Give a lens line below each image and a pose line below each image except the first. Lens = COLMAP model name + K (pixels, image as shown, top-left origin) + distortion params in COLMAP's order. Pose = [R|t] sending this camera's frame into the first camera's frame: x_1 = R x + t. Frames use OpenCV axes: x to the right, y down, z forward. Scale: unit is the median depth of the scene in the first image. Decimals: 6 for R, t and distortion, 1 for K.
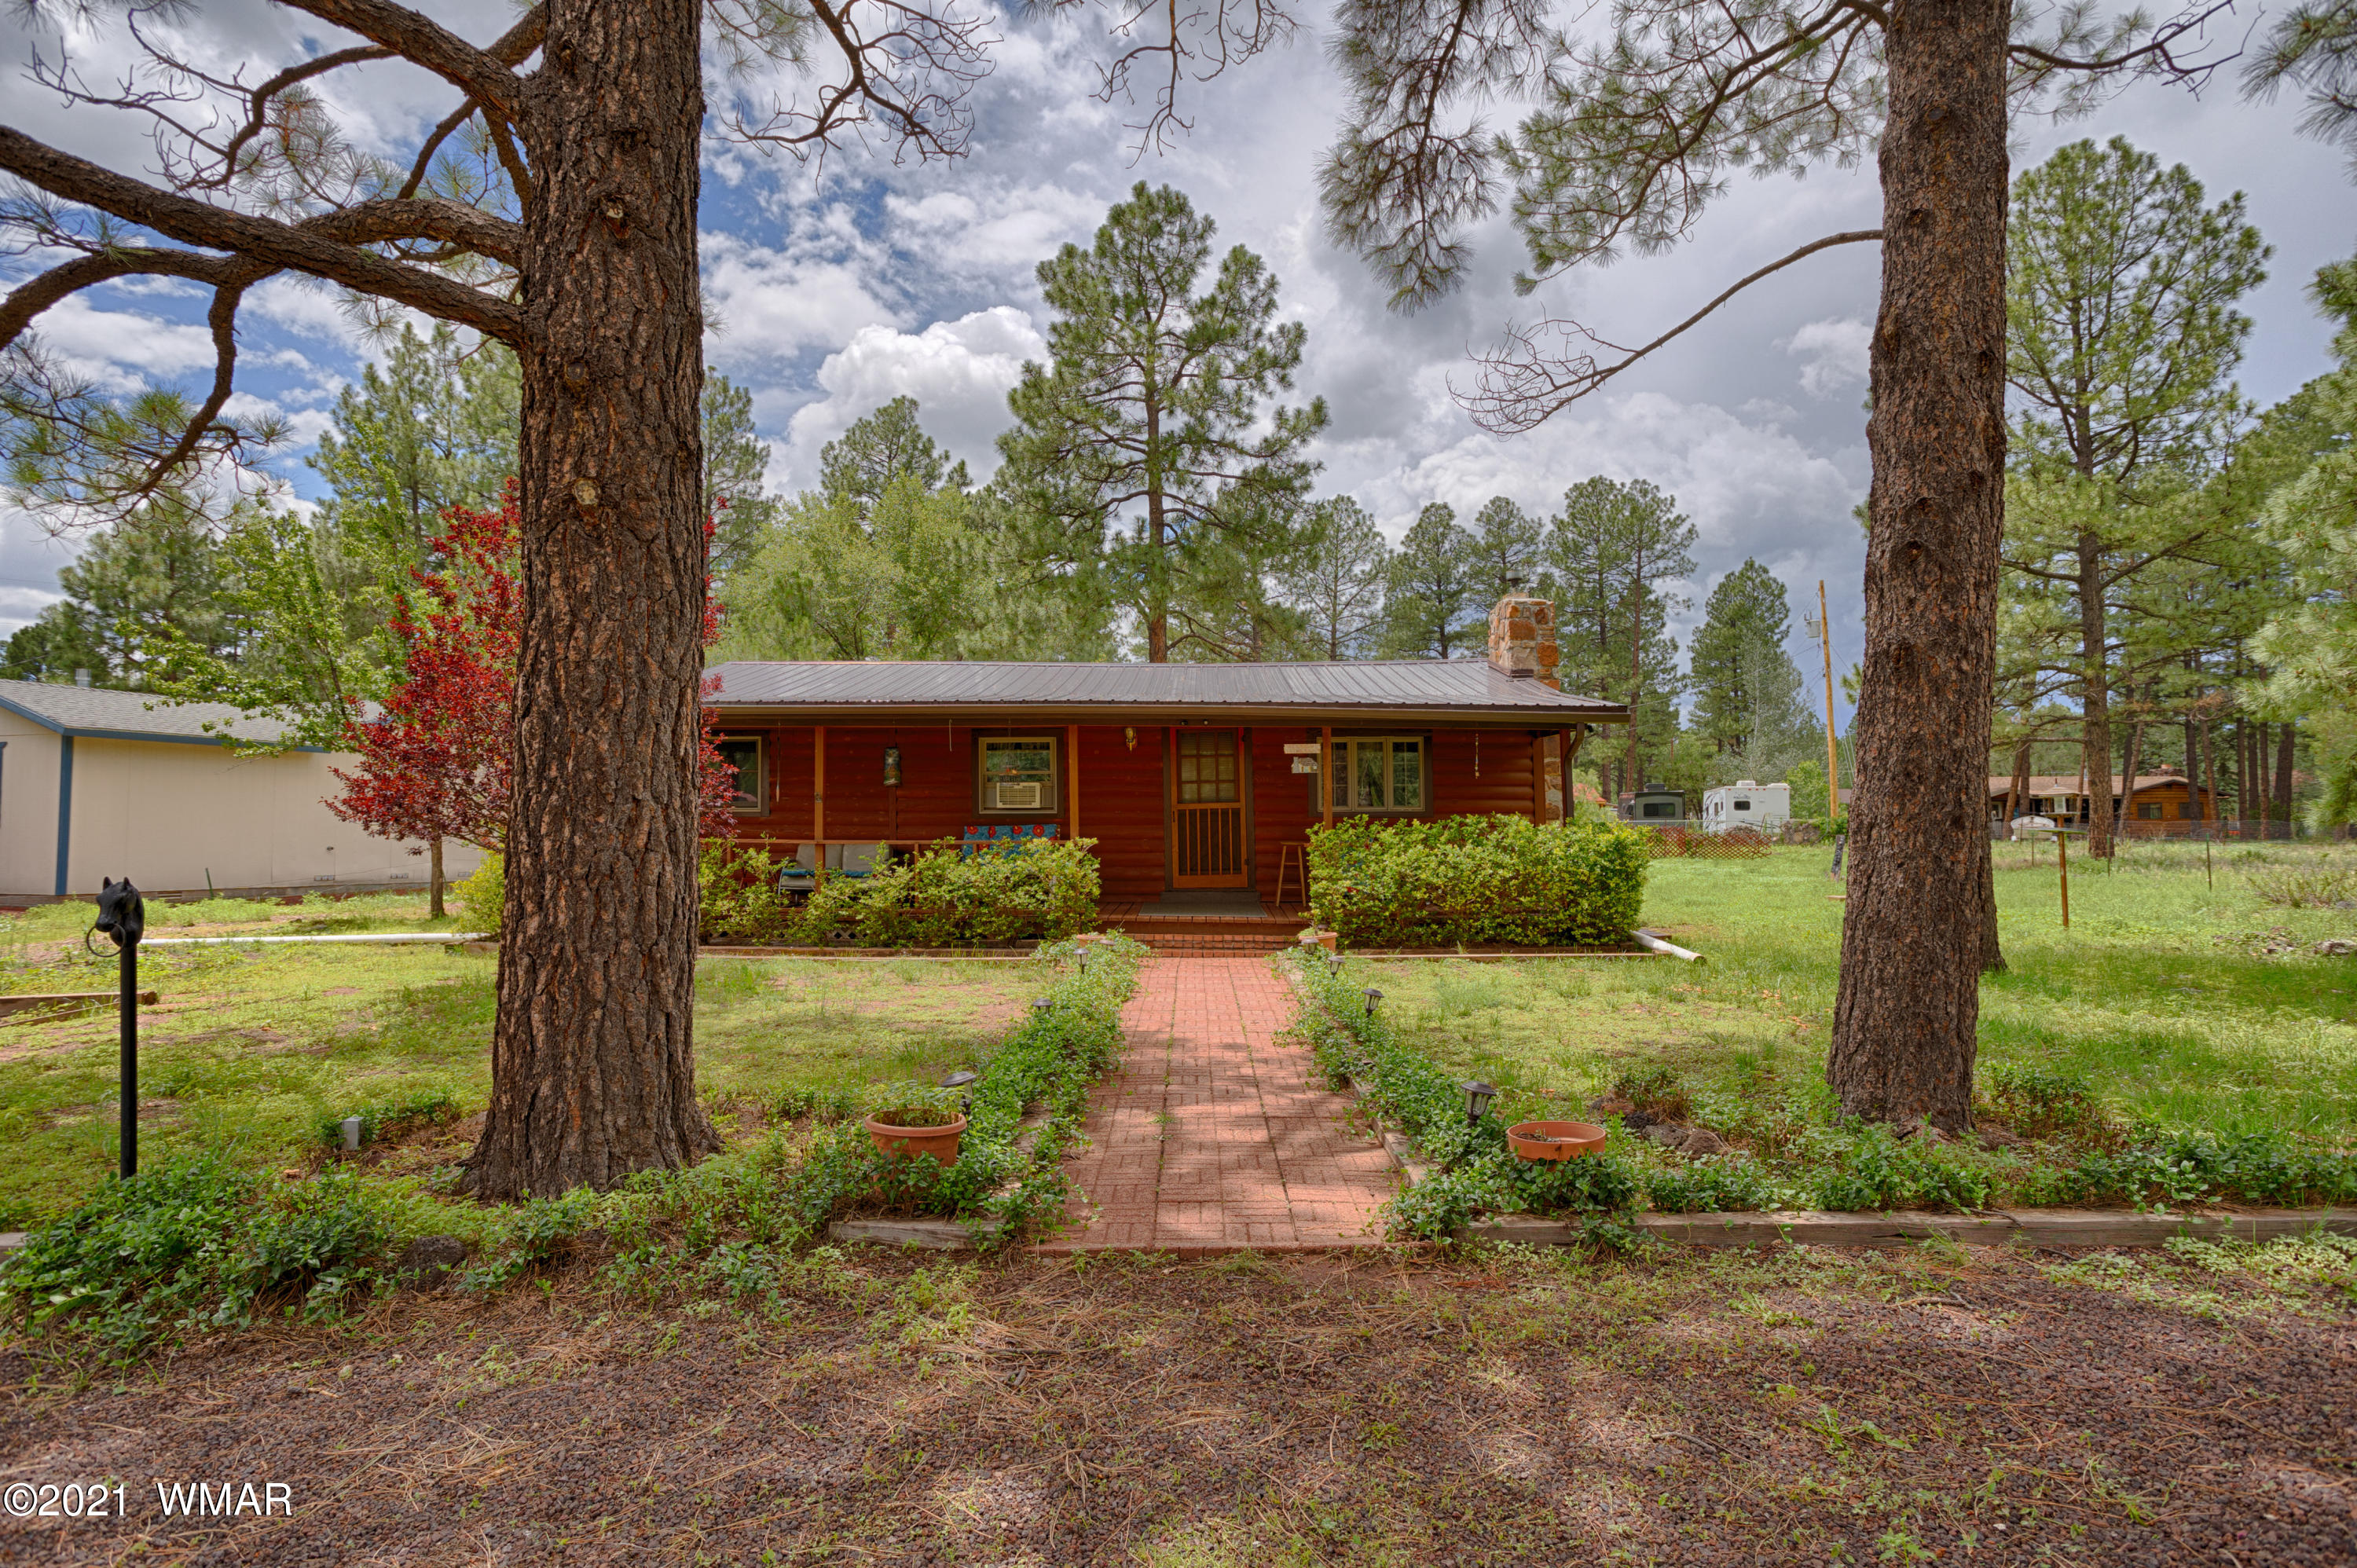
lens RADIAL K [[1238.4, 0, 1178.5], [0, 1238.4, 784.0], [0, 0, 1]] dist [-0.051931, 0.035525]
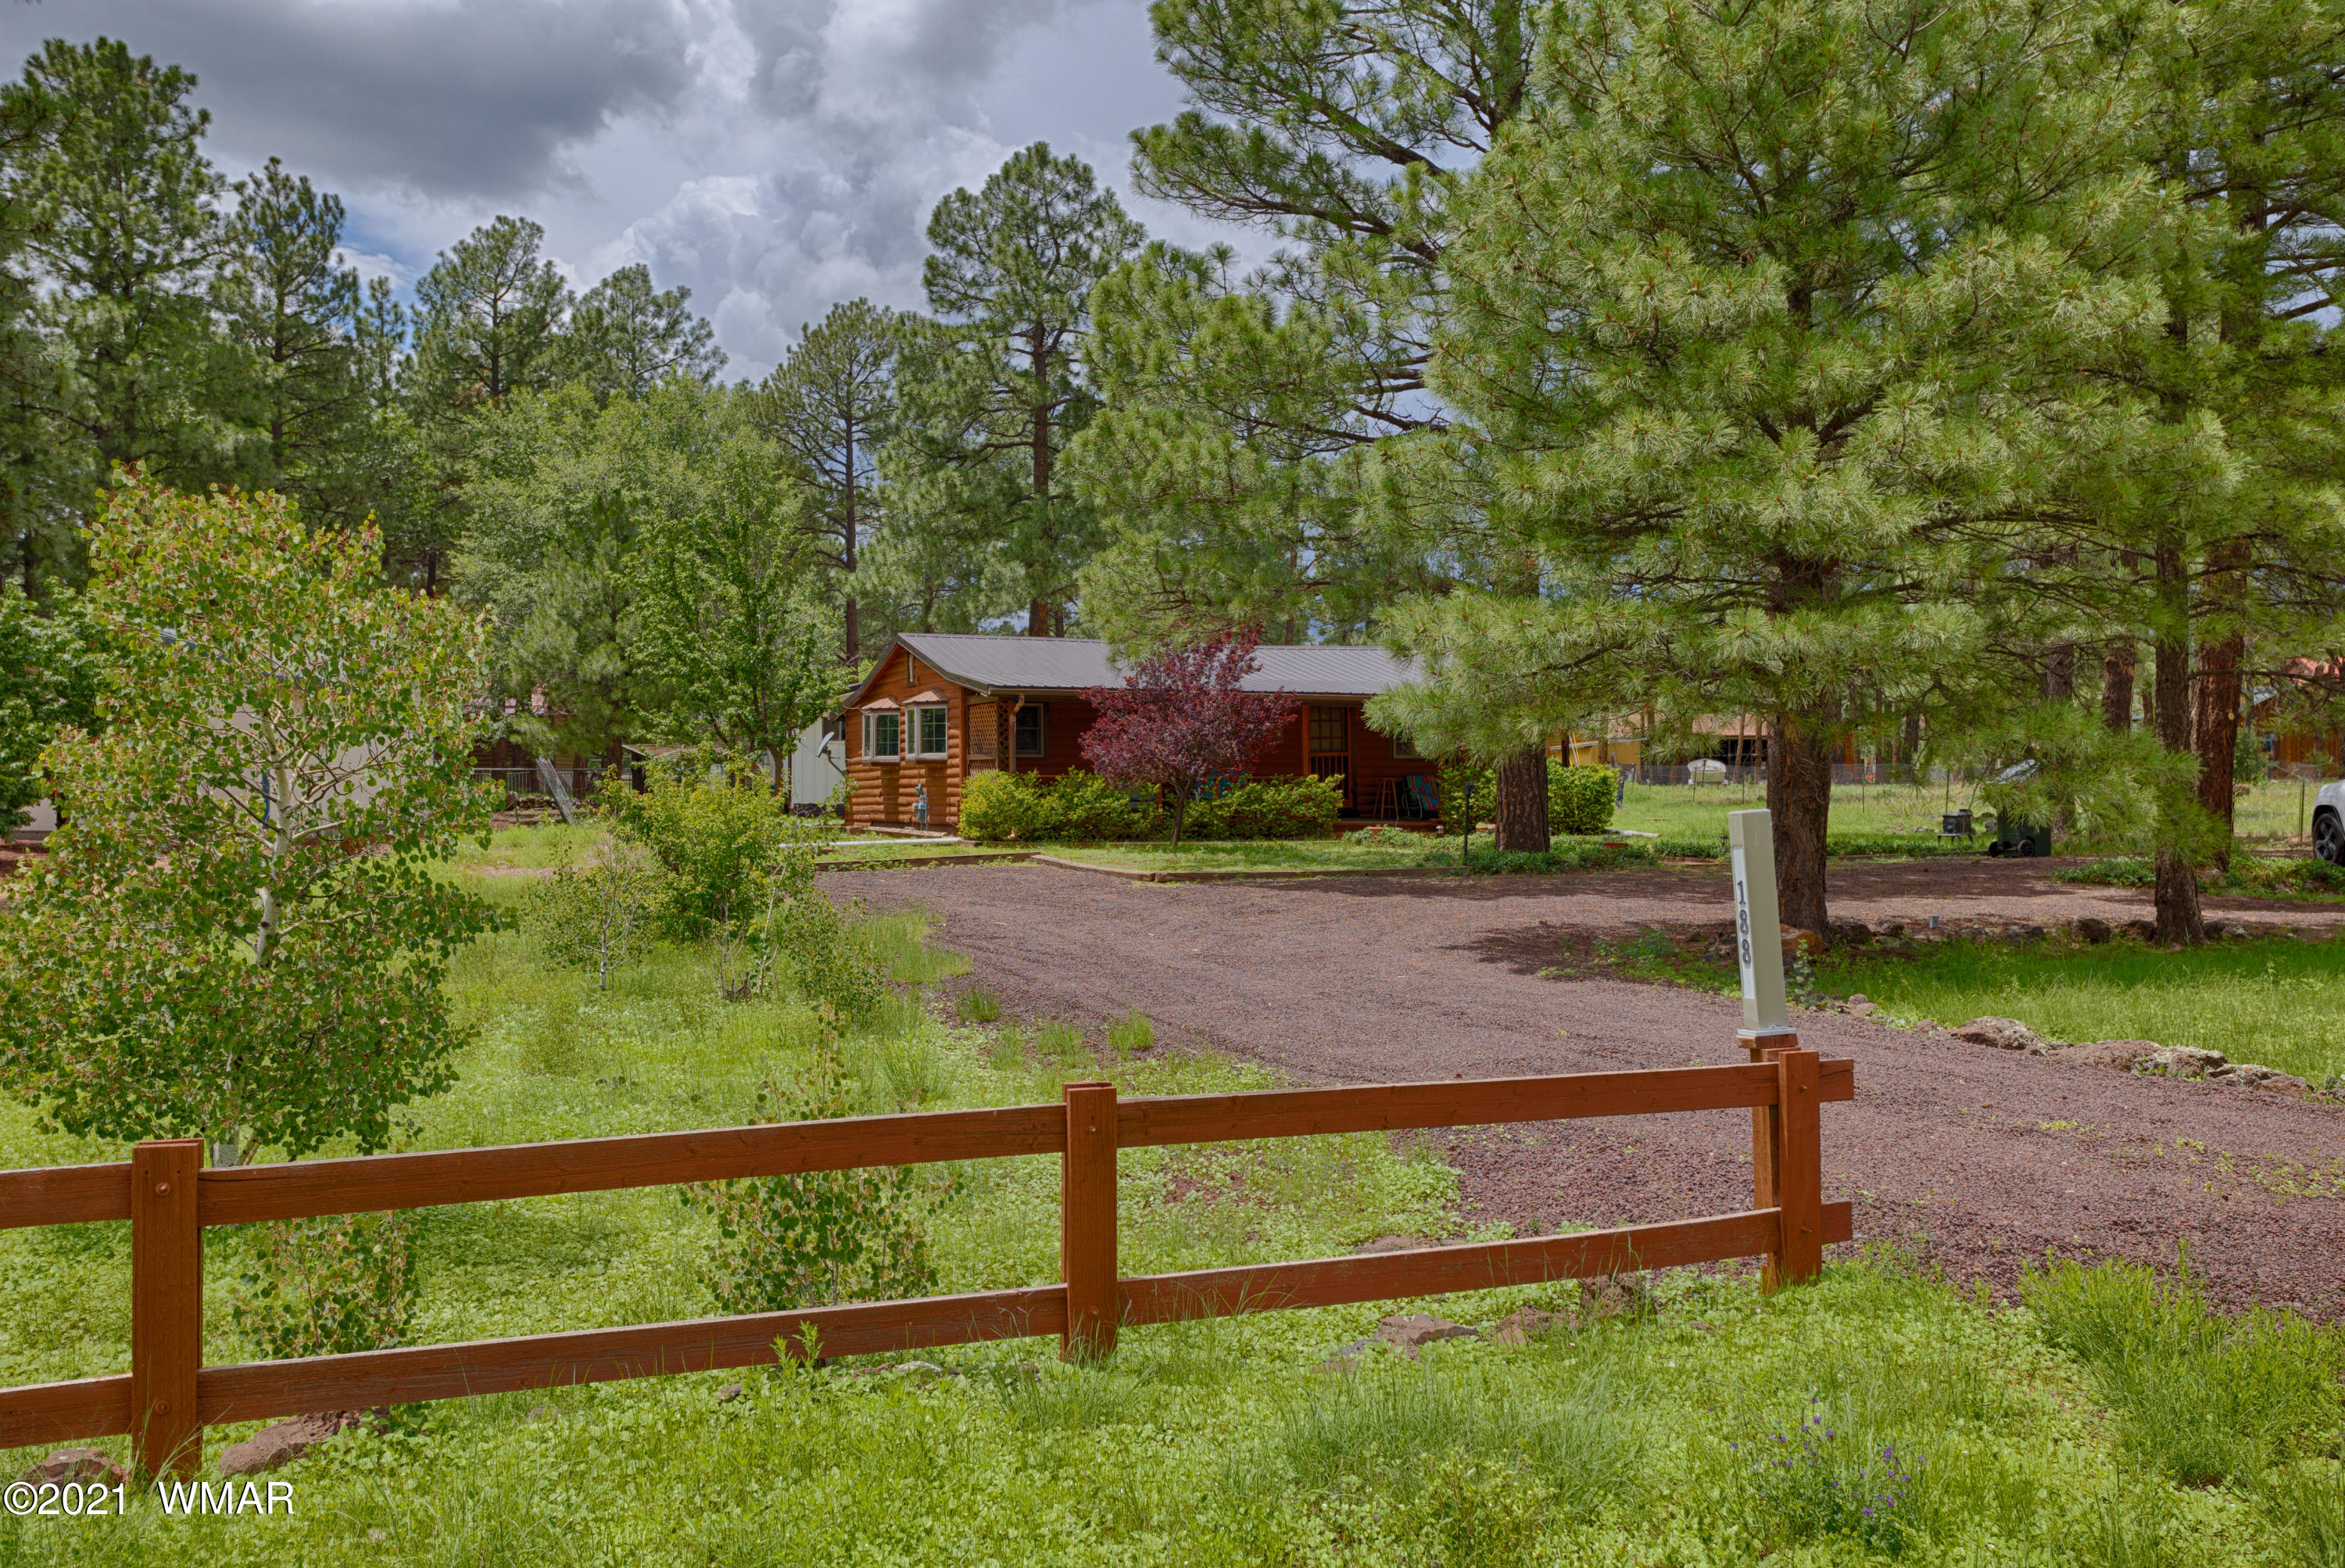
lens RADIAL K [[2023.8, 0, 1172.5], [0, 2023.8, 784.0], [0, 0, 1]] dist [-0.007873, -0.002072]
pose [[0.927790, 0.000460, 0.373101, -0.561199], [-0.016886, 0.999026, 0.040761, -0.023006], [-0.372719, -0.044118, 0.926895, -0.640606]]
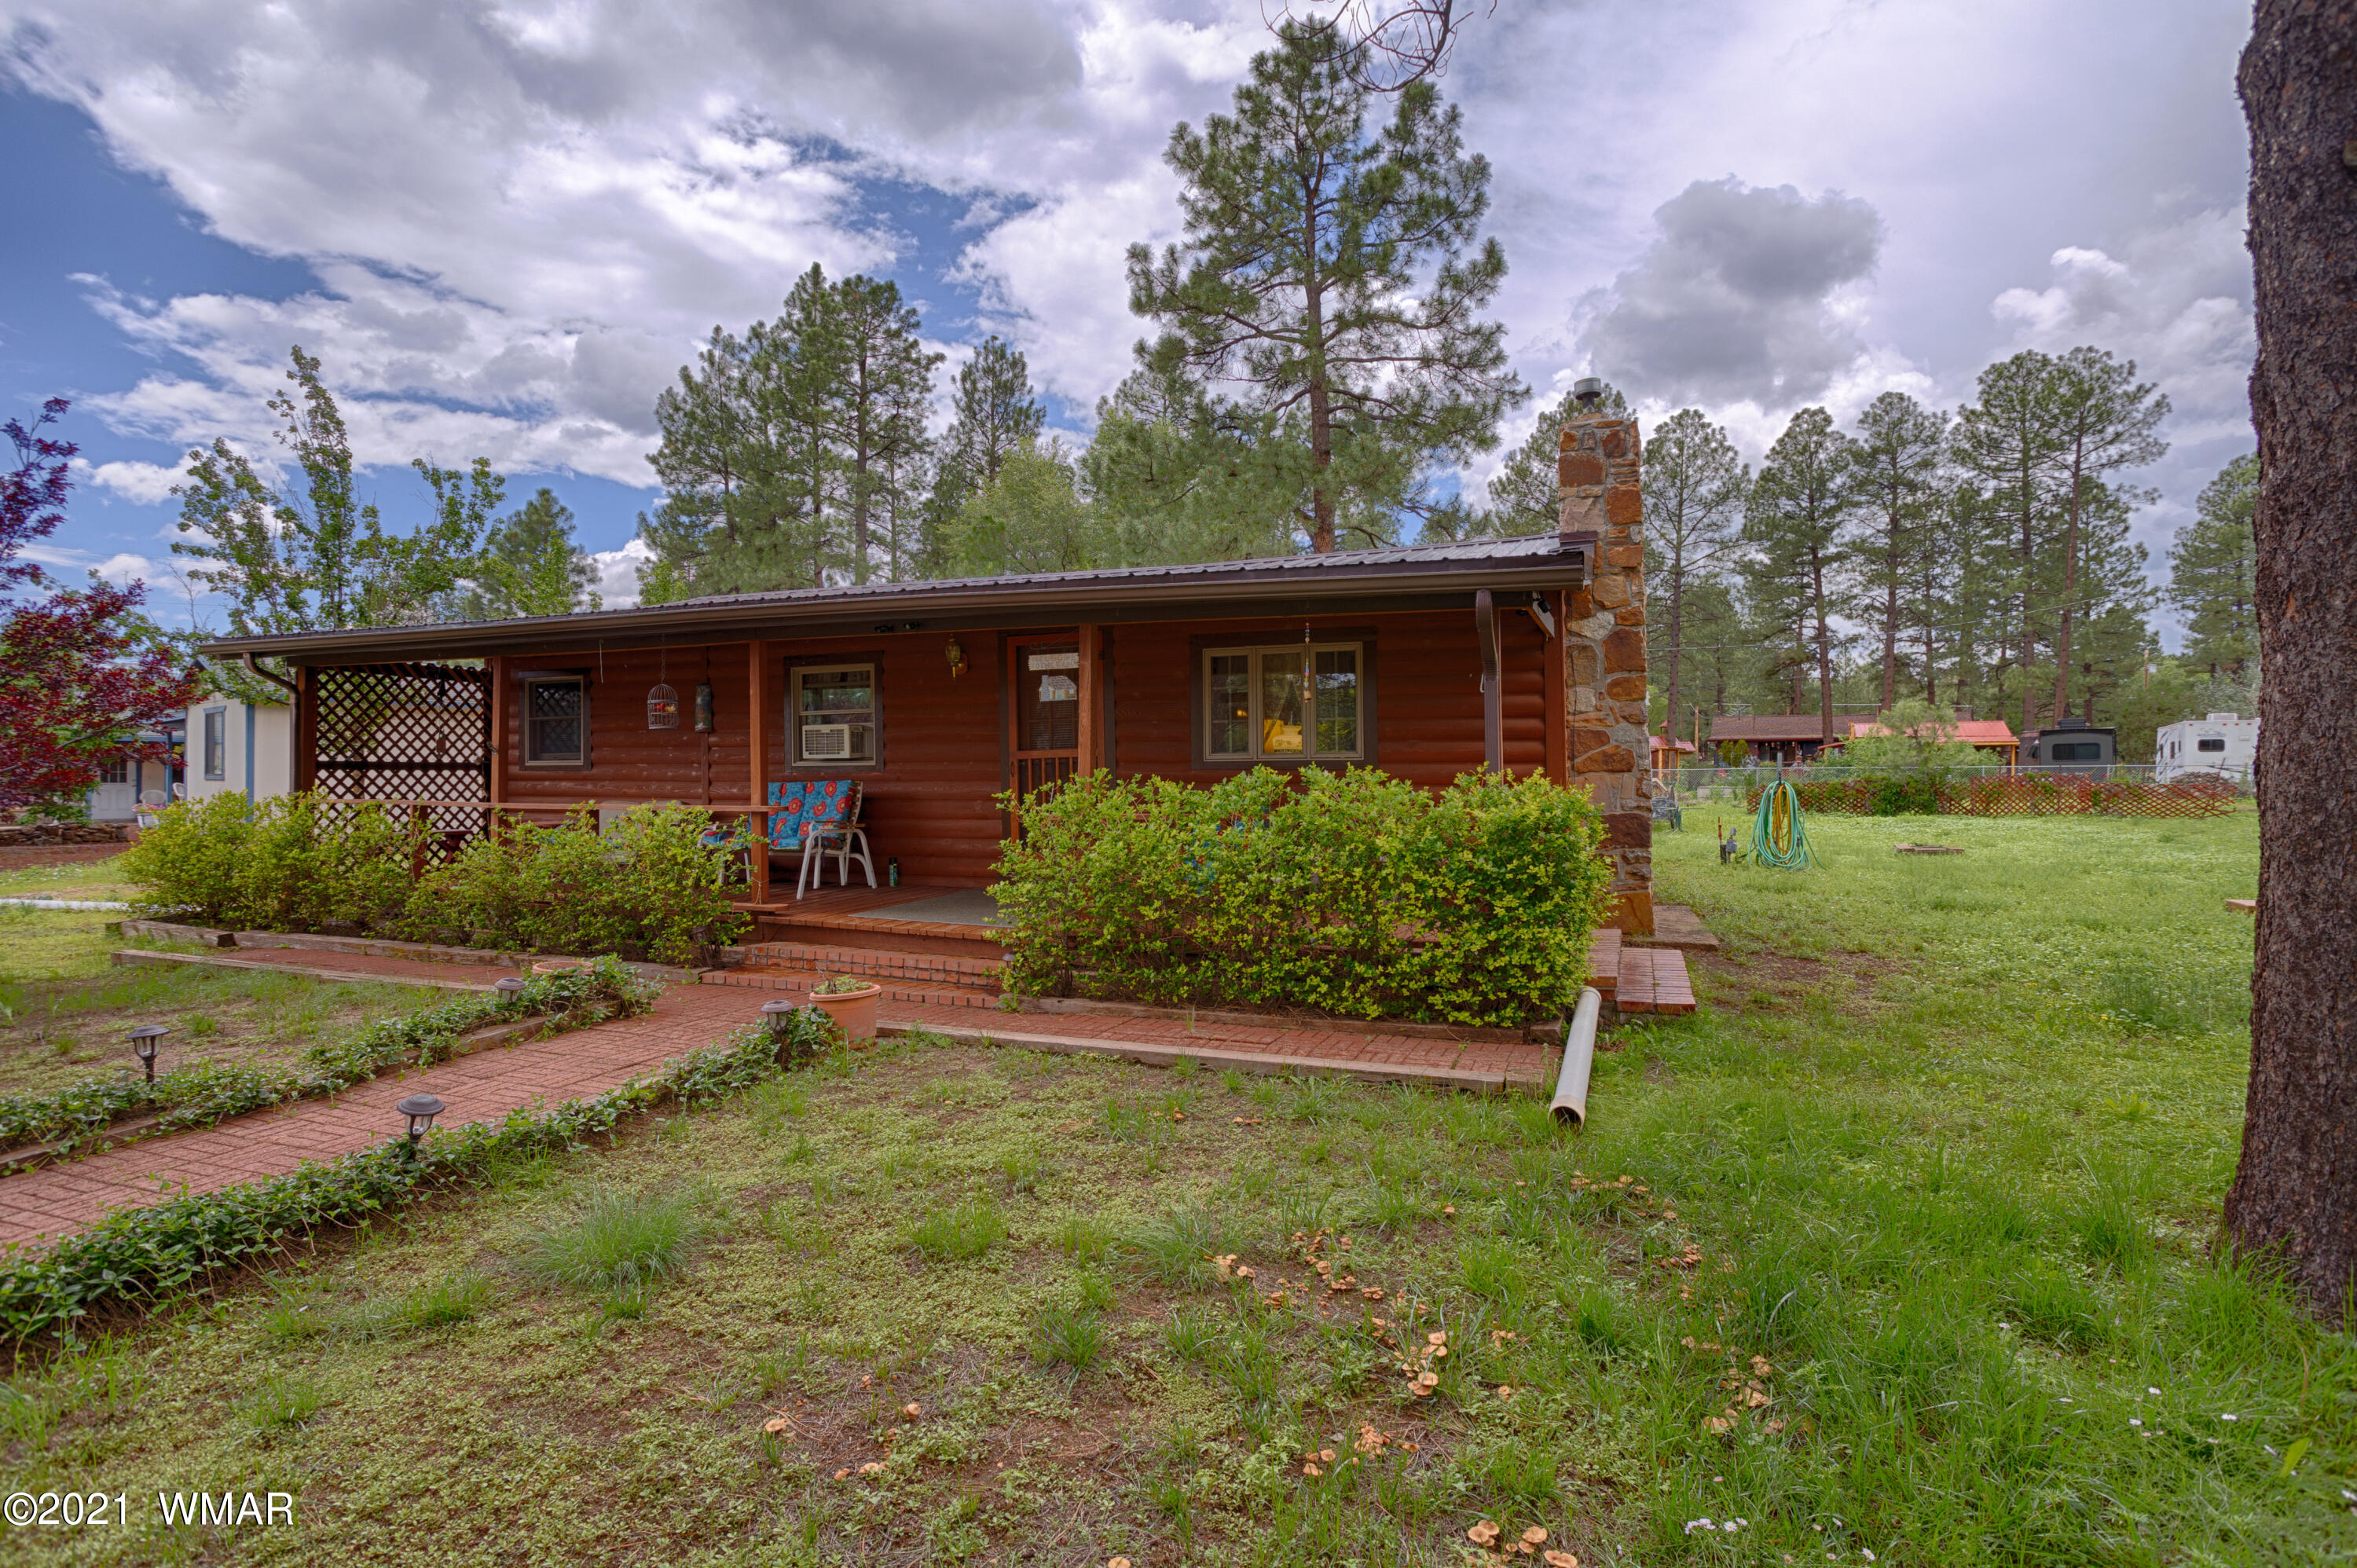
lens RADIAL K [[1127.2, 0, 1165.4], [0, 1127.2, 780.0], [0, 0, 1]] dist [-0.025957, 0.015529]
pose [[0.938900, 0.001495, -0.344187, 0.156580], [0.013353, 0.999079, 0.040767, 0.003798], [0.343931, -0.042872, 0.938016, 0.218400]]
